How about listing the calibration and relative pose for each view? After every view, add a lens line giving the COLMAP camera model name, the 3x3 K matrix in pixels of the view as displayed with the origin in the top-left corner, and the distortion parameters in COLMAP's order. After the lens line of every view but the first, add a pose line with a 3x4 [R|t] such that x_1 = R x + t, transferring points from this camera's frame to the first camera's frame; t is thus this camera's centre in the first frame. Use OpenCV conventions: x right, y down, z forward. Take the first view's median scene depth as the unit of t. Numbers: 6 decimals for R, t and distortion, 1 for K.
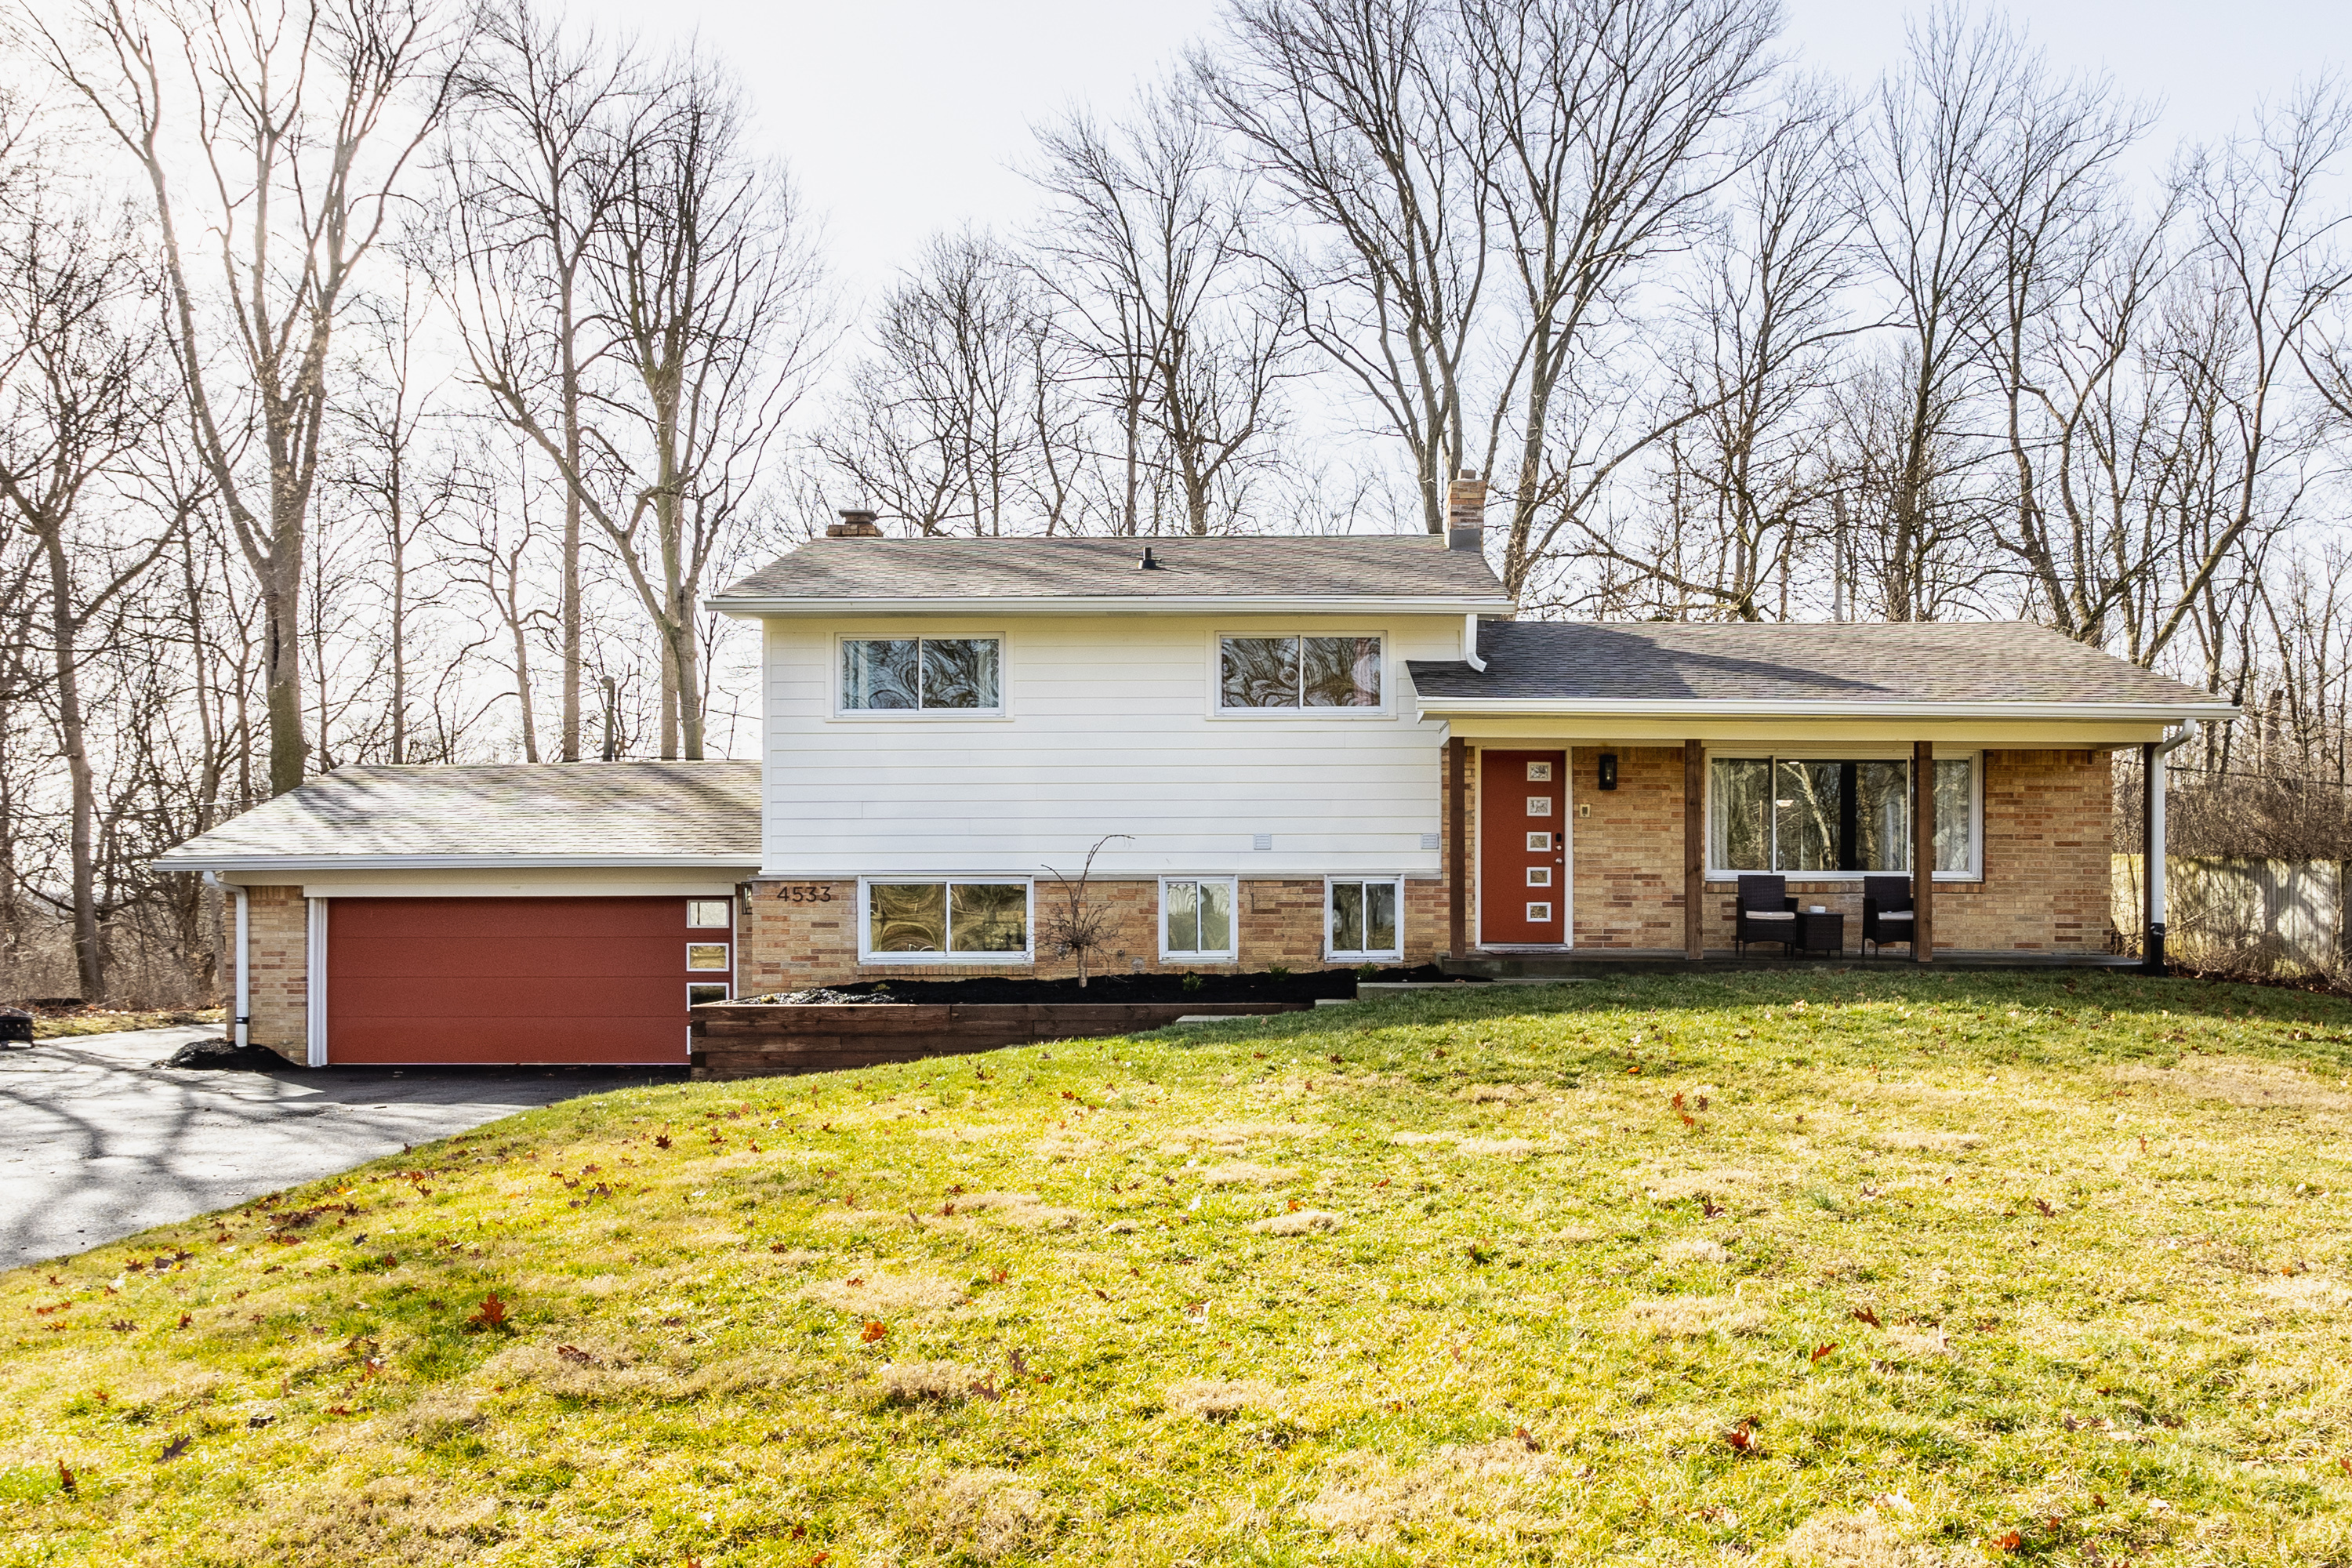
lens RADIAL K [[1274.5, 0, 1404.6], [0, 1274.5, 945.0], [0, 0, 1]] dist [-0.018733, 0.002758]
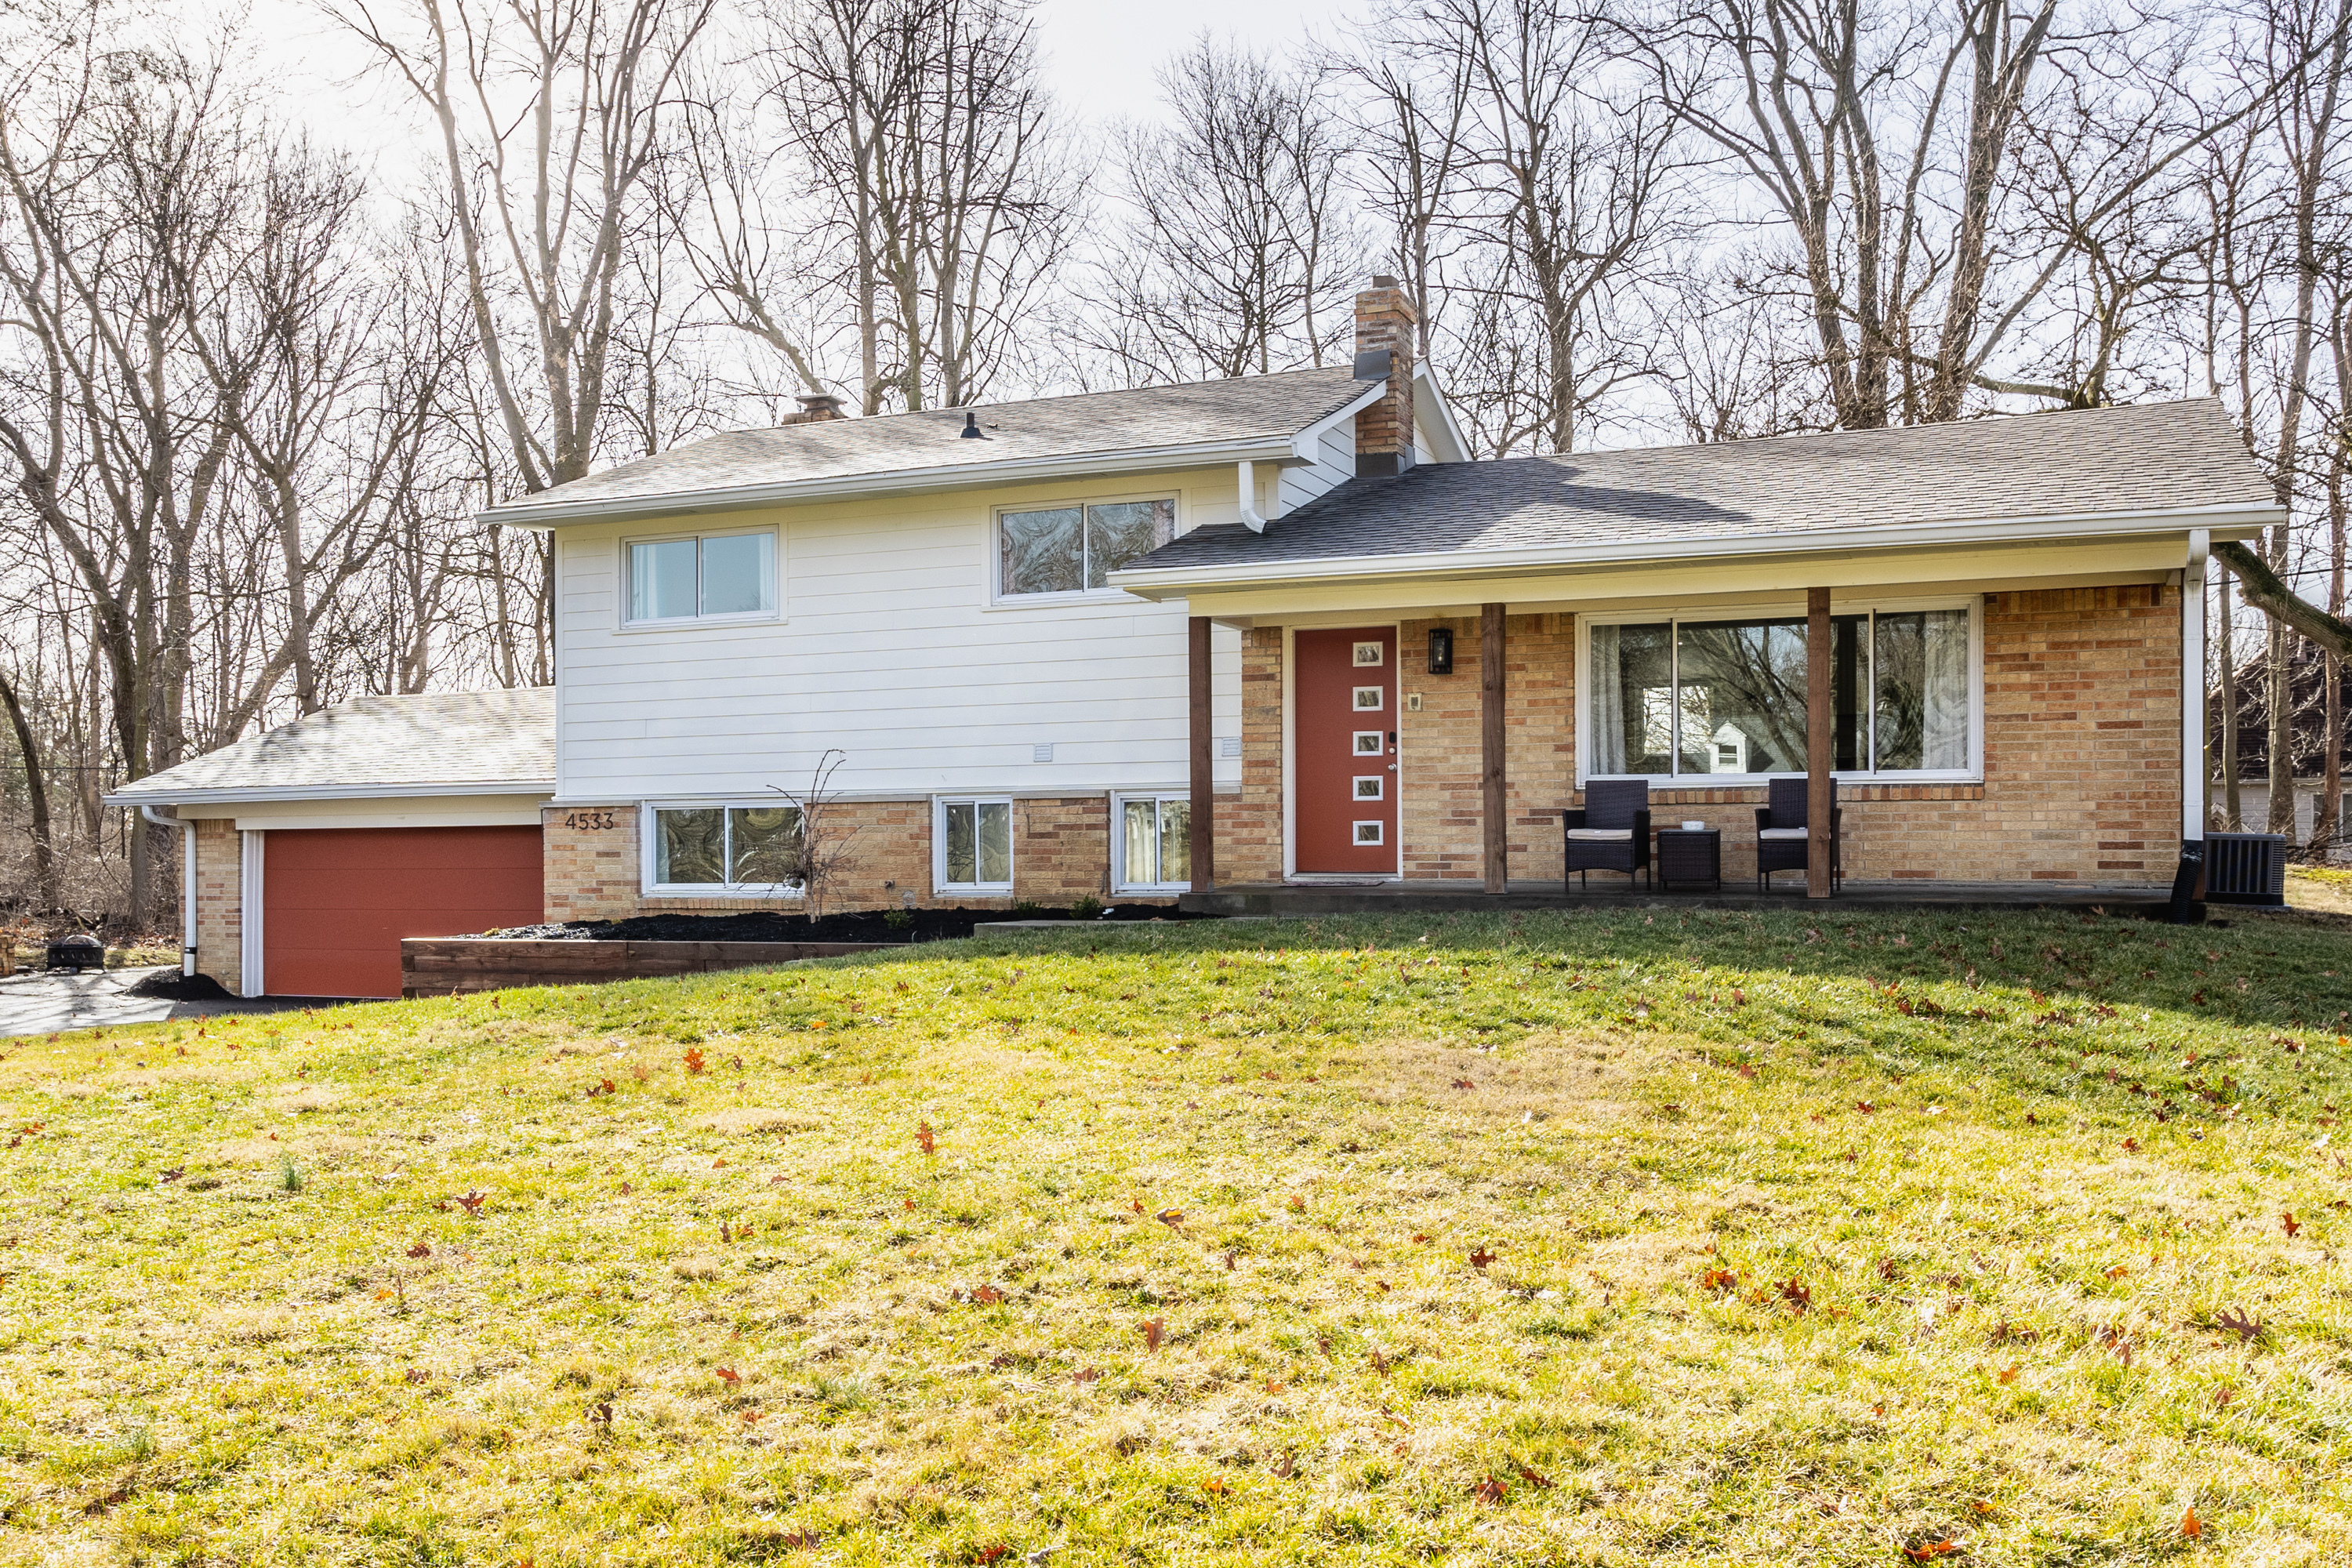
lens RADIAL K [[1571.4, 0, 1307.9], [0, 1571.4, 865.6], [0, 0, 1]] dist [0.004795, -0.026041]
pose [[0.951991, -0.003293, -0.306109, 0.366635], [0.000811, 0.999966, -0.008235, 0.002019], [0.306125, 0.007591, 0.951961, 0.068089]]
